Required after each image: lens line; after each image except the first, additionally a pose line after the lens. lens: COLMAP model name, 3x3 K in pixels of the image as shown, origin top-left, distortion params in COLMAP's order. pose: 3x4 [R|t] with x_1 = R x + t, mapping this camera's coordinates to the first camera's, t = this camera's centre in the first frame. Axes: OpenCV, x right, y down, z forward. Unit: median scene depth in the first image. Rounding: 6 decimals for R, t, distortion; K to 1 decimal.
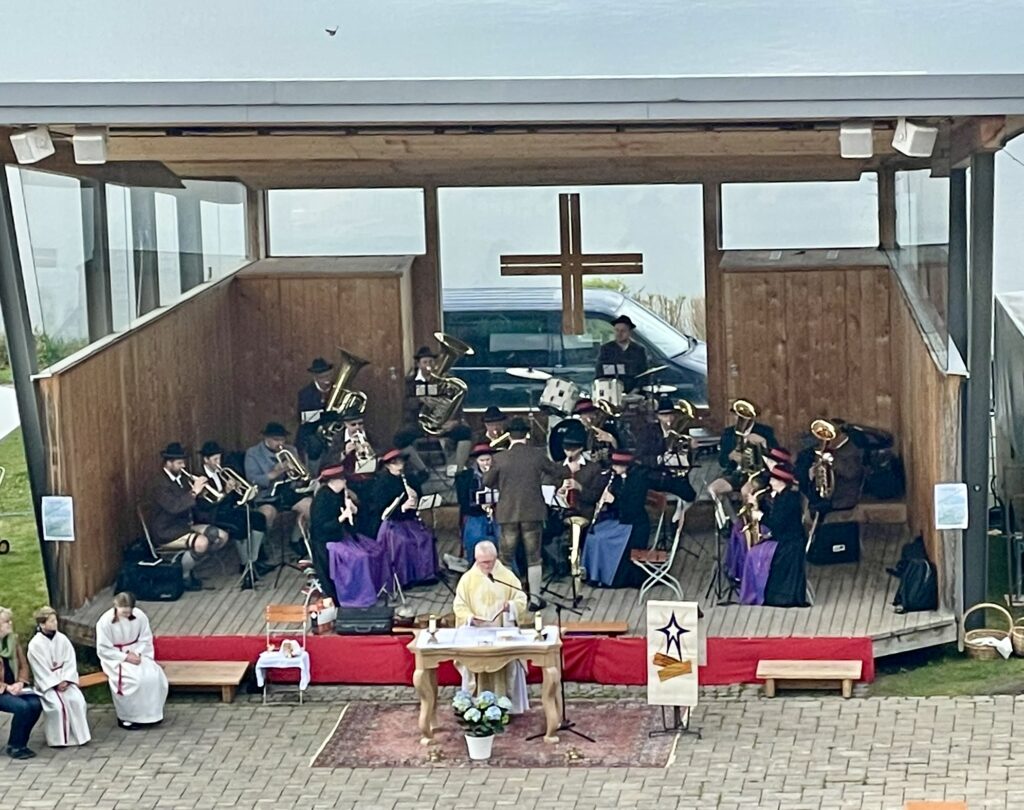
lens RADIAL K [[5105.1, 0, 512.2], [0, 5105.1, 404.5], [0, 0, 1]] dist [0.077342, 0.000000]
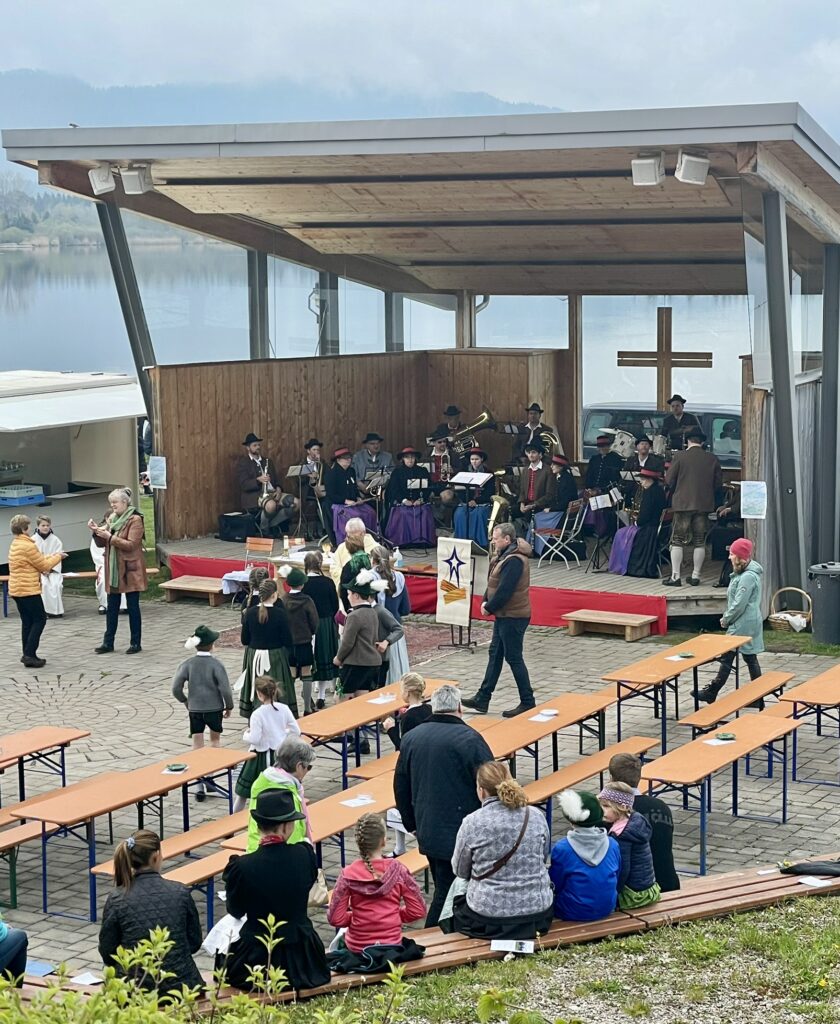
lens RADIAL K [[2223.7, 0, 419.2], [0, 2223.7, 514.6], [0, 0, 1]] dist [0.262800, 0.000000]
pose [[0.914319, 0.074417, -0.398098, 0.225053], [-0.099050, 0.994211, -0.041642, 0.053417], [0.392694, 0.077506, 0.916397, 0.483088]]
